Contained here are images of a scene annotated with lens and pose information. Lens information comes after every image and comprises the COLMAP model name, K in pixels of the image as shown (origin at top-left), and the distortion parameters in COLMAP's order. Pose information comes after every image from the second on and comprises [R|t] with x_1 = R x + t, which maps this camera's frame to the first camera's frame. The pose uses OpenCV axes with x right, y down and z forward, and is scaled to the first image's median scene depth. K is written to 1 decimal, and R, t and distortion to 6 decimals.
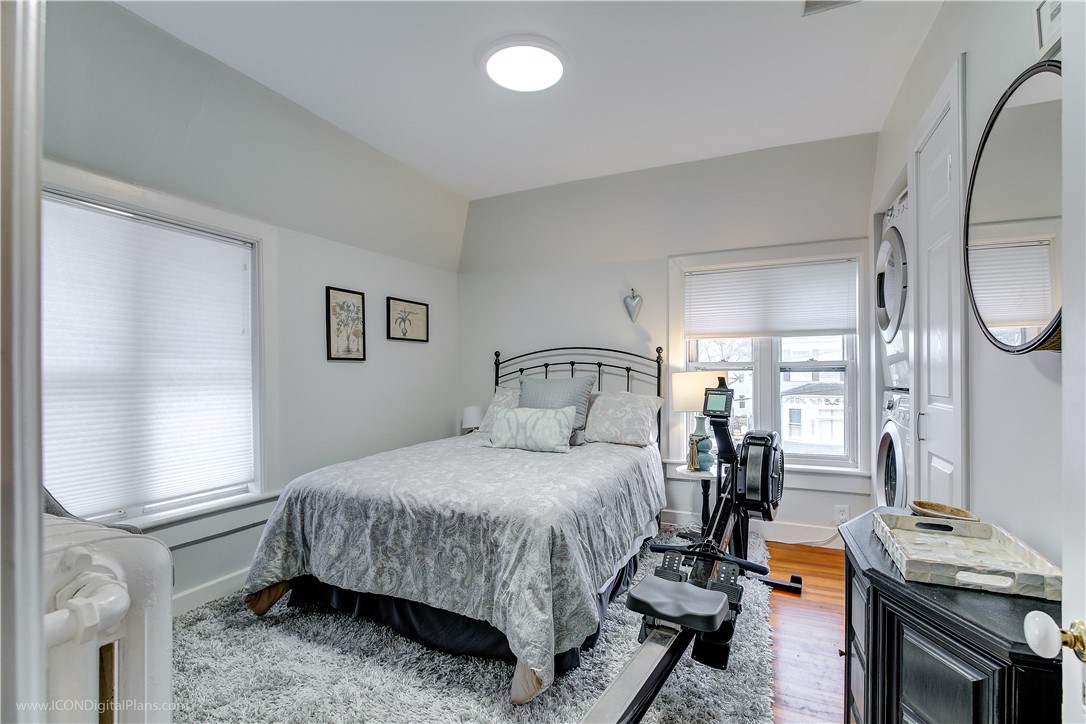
lens RADIAL K [[505.8, 0, 543.1], [0, 505.8, 368.3], [0, 0, 1]] dist [-0.004054, -0.000488]
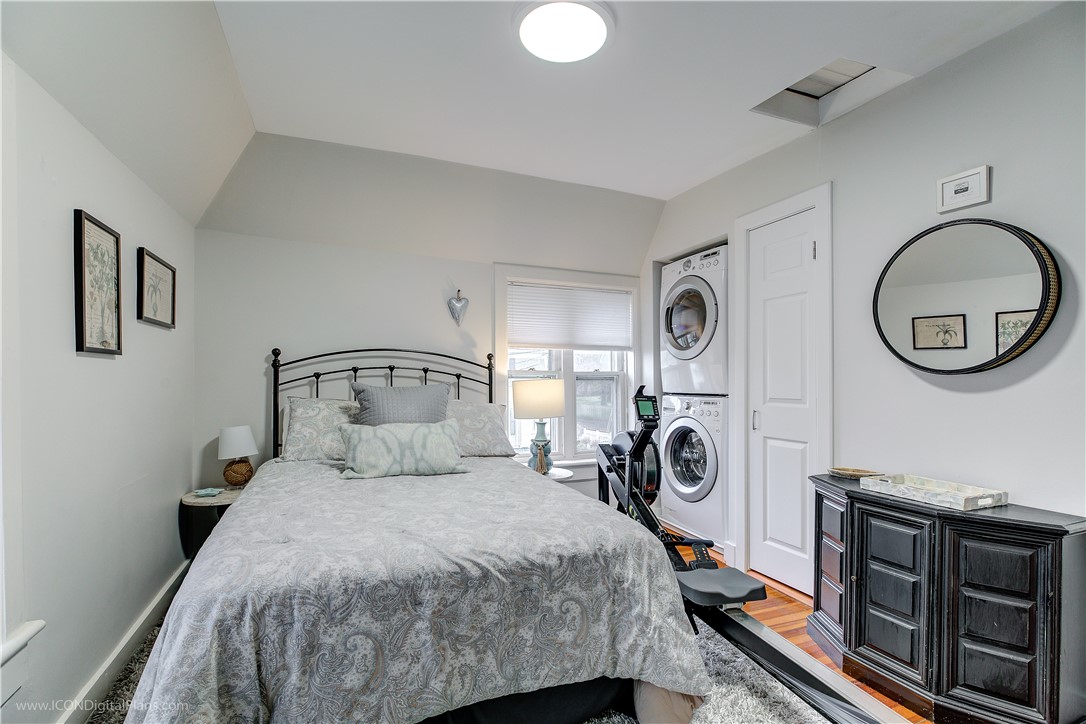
lens RADIAL K [[505.8, 0, 543.0], [0, 505.8, 371.5], [0, 0, 1]] dist [-0.004054, -0.000488]
pose [[0.682650, 0.019347, 0.730489, -0.681030], [-0.016214, 0.999804, -0.011328, 0.002602], [-0.730565, -0.004111, 0.682830, 0.421841]]
